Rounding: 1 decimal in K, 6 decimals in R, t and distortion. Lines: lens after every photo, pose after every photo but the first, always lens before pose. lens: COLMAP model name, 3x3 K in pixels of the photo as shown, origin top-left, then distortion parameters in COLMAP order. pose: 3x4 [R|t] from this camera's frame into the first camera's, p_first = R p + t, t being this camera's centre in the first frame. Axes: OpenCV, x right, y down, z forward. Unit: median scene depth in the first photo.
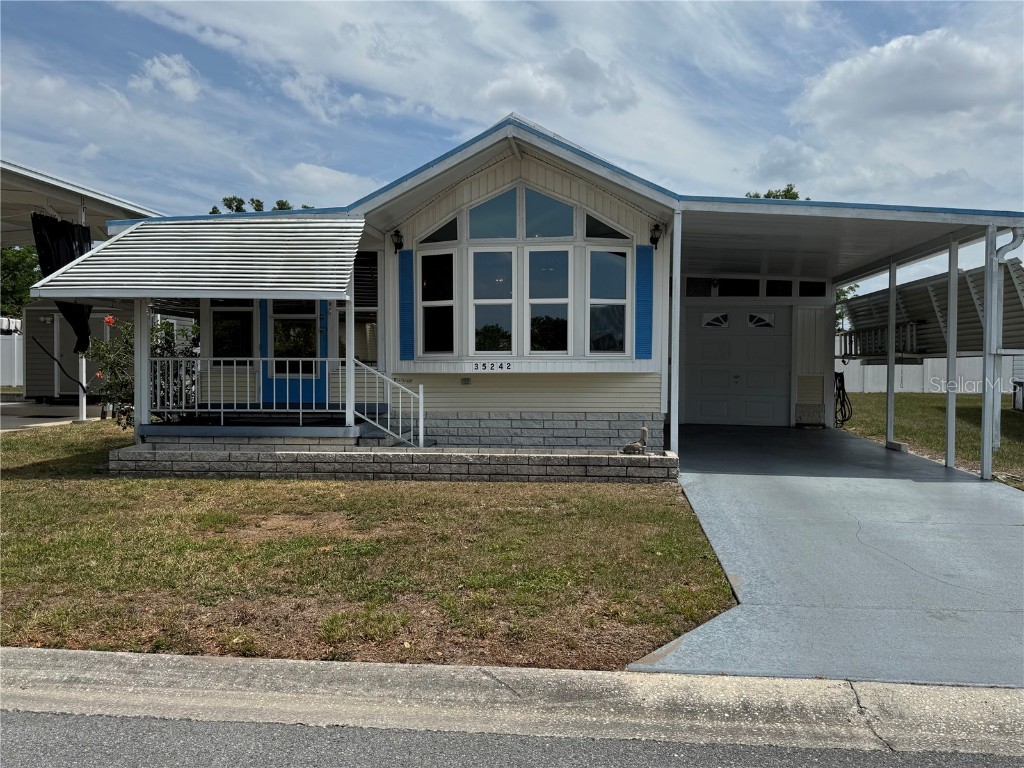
lens RADIAL K [[827.4, 0, 512.0], [0, 827.4, 384.0], [0, 0, 1]] dist [0.071276, 0.000474]
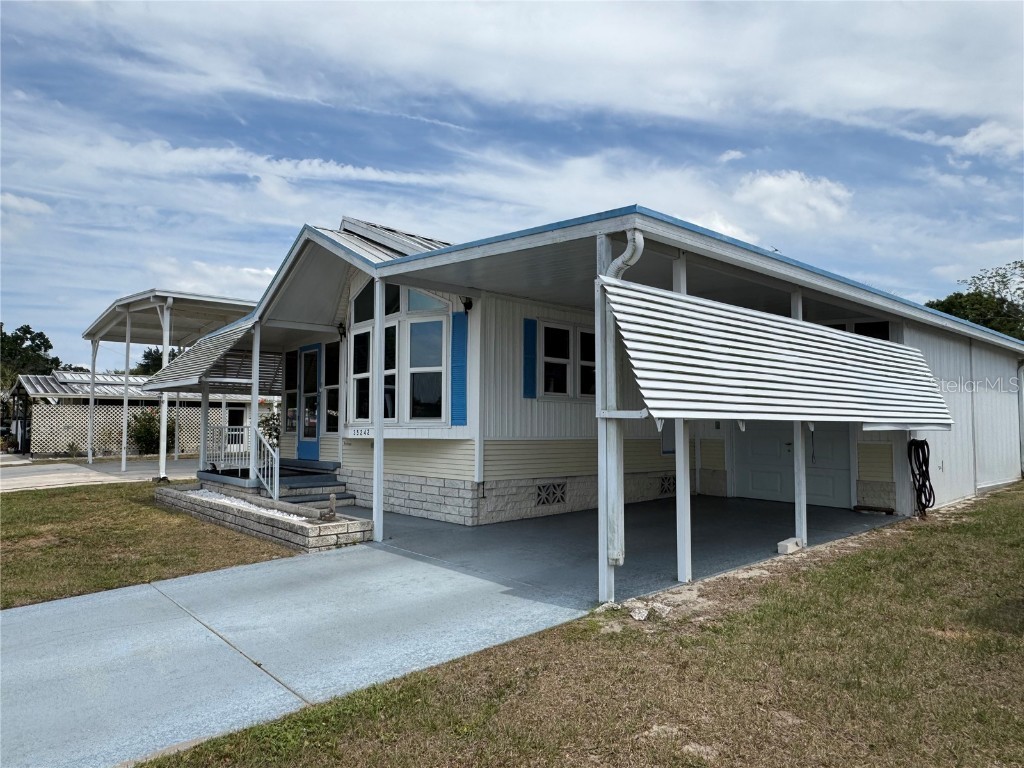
lens RADIAL K [[673.9, 0, 512.0], [0, 673.9, 384.0], [0, 0, 1]] dist [0.002644, 0.000357]
pose [[0.744200, -0.044459, -0.666476, 0.575803], [-0.012358, 0.996695, -0.080286, -0.012058], [0.667843, 0.067985, 0.741191, 0.345519]]
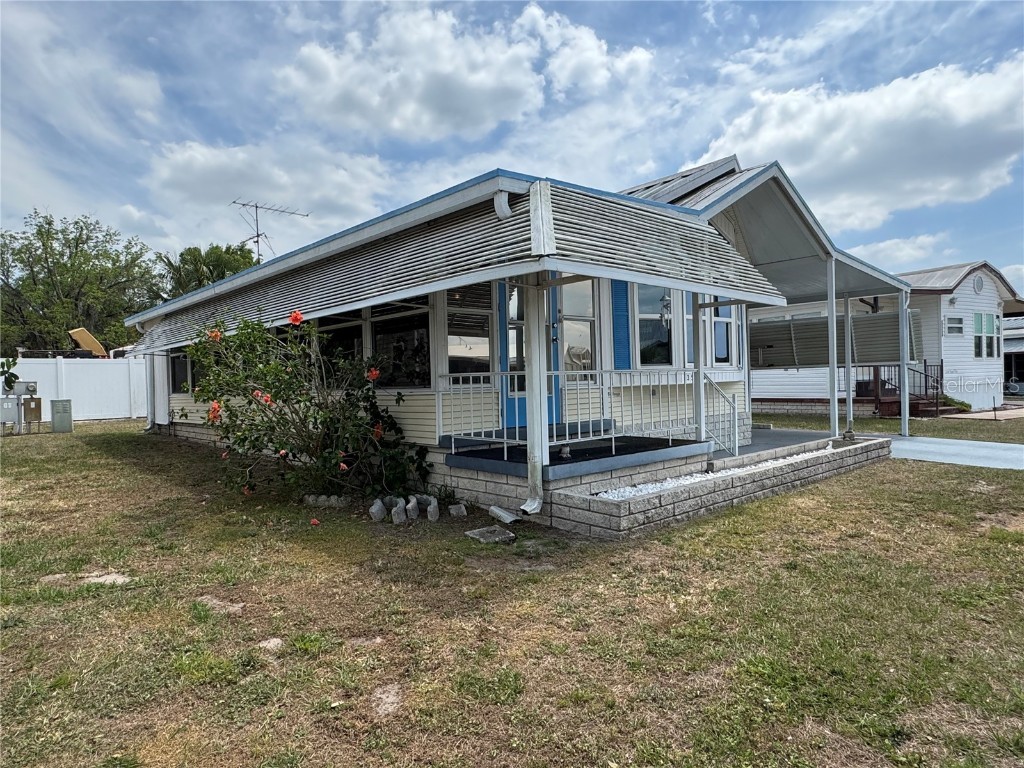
lens RADIAL K [[629.6, 0, 512.0], [0, 629.6, 384.0], [0, 0, 1]] dist [-0.002196, -0.000204]
pose [[0.650551, -0.022597, 0.759126, -0.623726], [0.046067, 0.998891, -0.009744, -0.011743], [-0.758064, 0.041310, 0.650871, 0.497540]]
